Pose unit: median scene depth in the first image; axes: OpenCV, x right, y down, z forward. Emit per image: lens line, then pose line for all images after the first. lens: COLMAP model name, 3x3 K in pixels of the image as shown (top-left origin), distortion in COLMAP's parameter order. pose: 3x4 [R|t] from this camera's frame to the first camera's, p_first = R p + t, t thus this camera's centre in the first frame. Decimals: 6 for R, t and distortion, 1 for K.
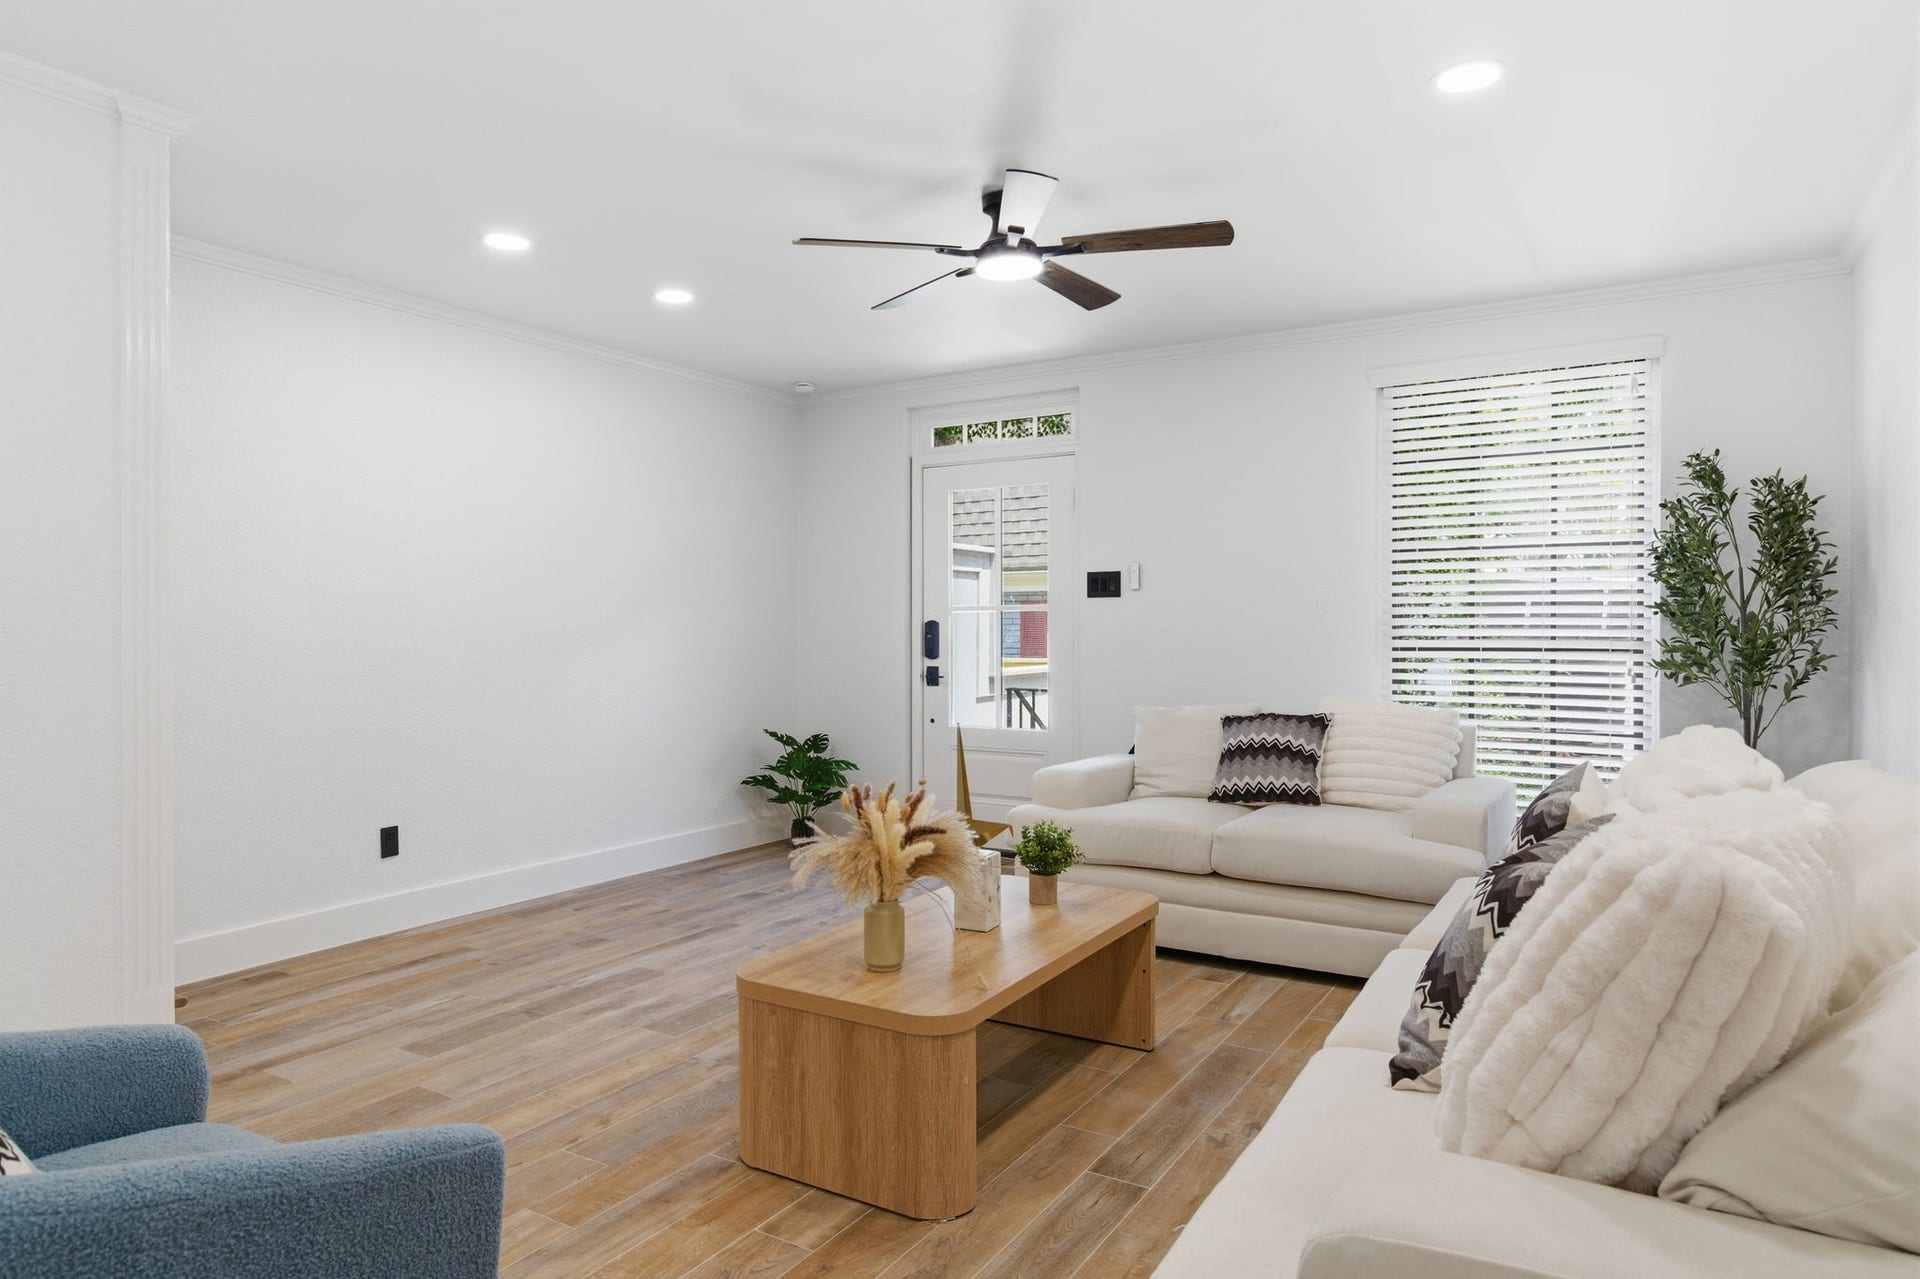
lens RADIAL K [[1144.4, 0, 944.0], [0, 1144.4, 637.2], [0, 0, 1]] dist [-0.002282, -0.000736]
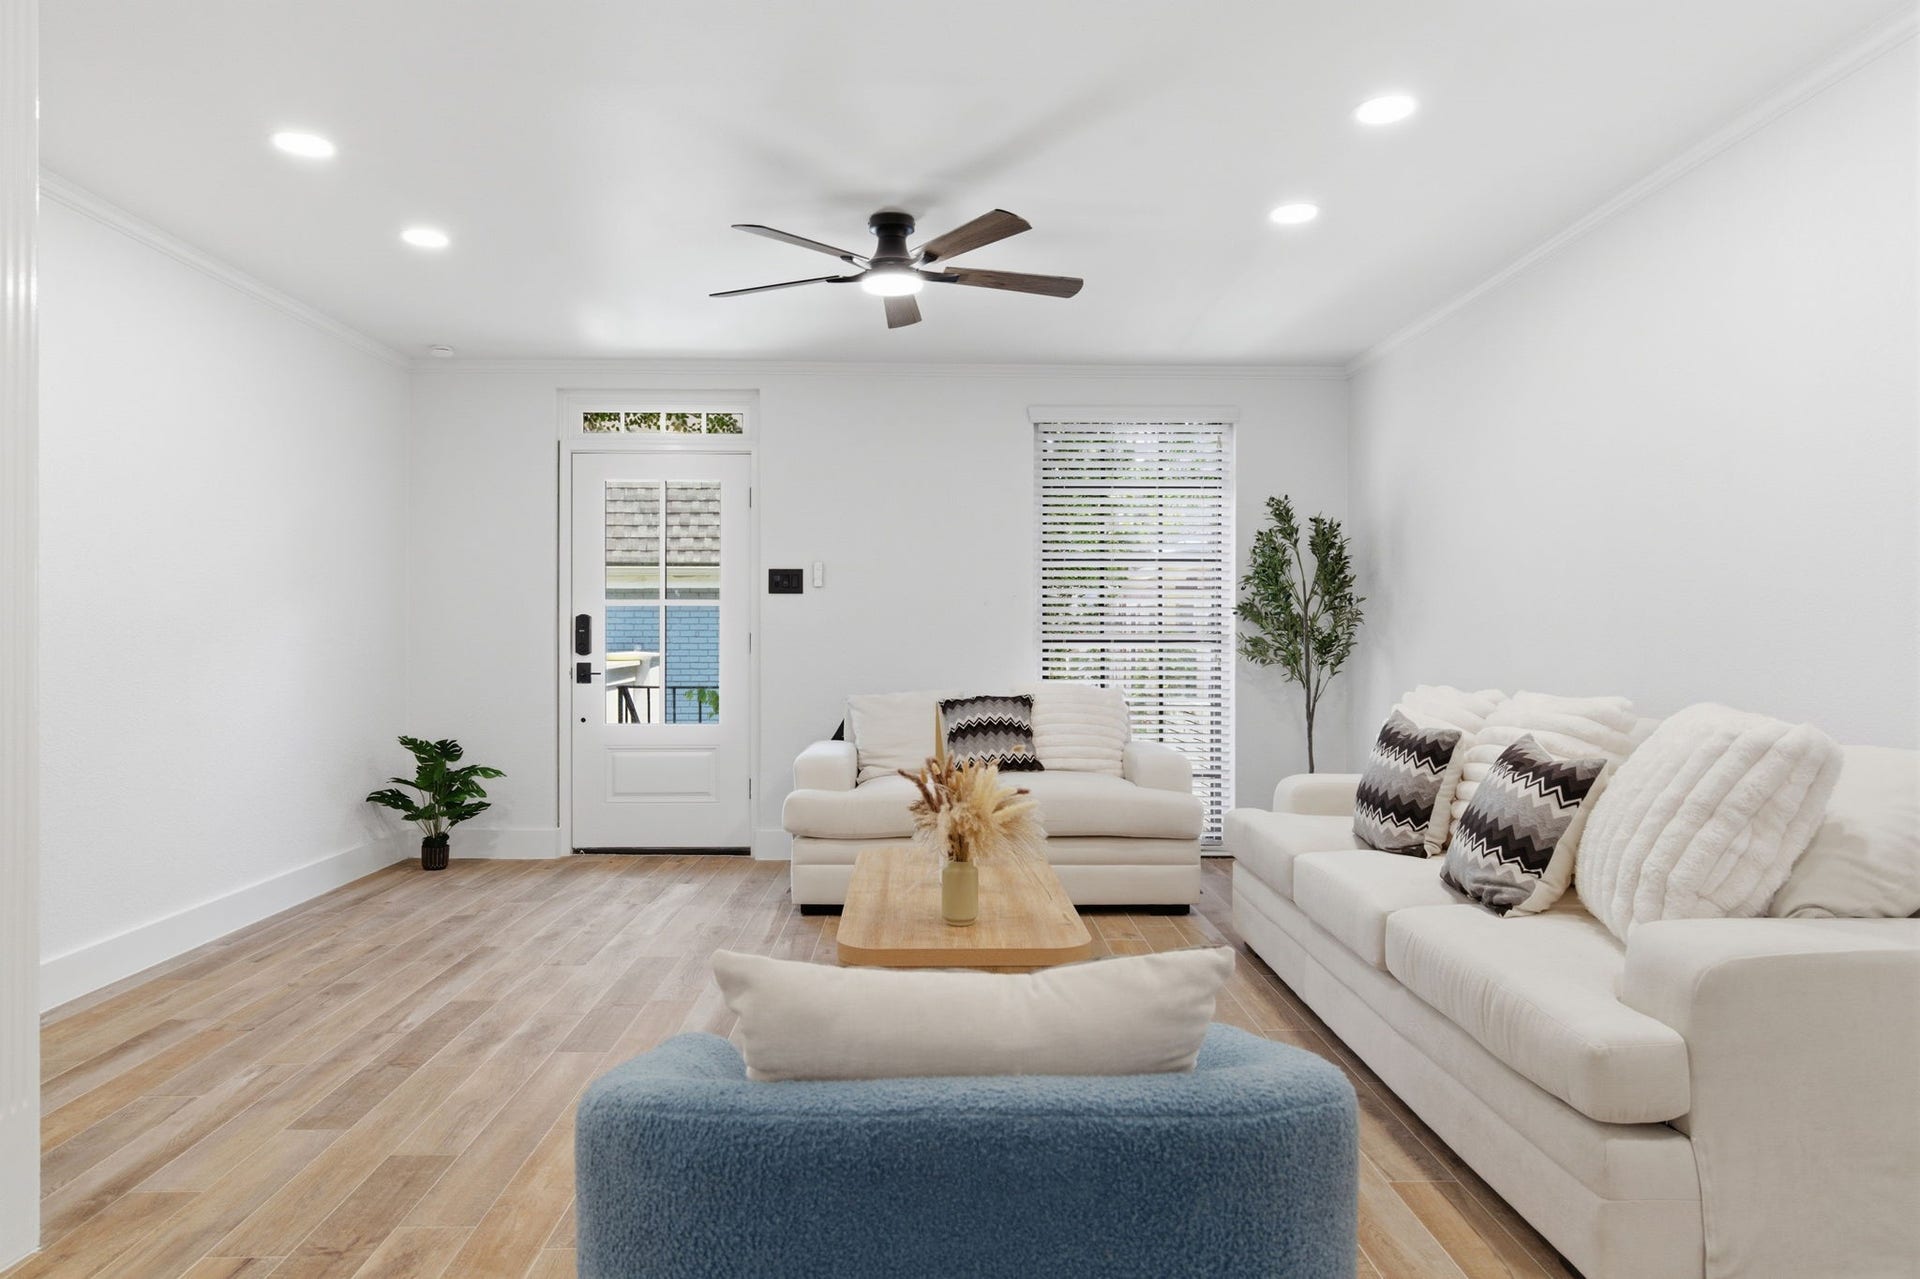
lens RADIAL K [[1144.4, 0, 951.0], [0, 1144.4, 635.0], [0, 0, 1]] dist [-0.002282, -0.000736]
pose [[0.839414, 0.002813, 0.543485, -0.364366], [0.001006, 0.999977, -0.006729, 0.012318], [-0.543491, 0.006195, 0.839392, 0.048592]]
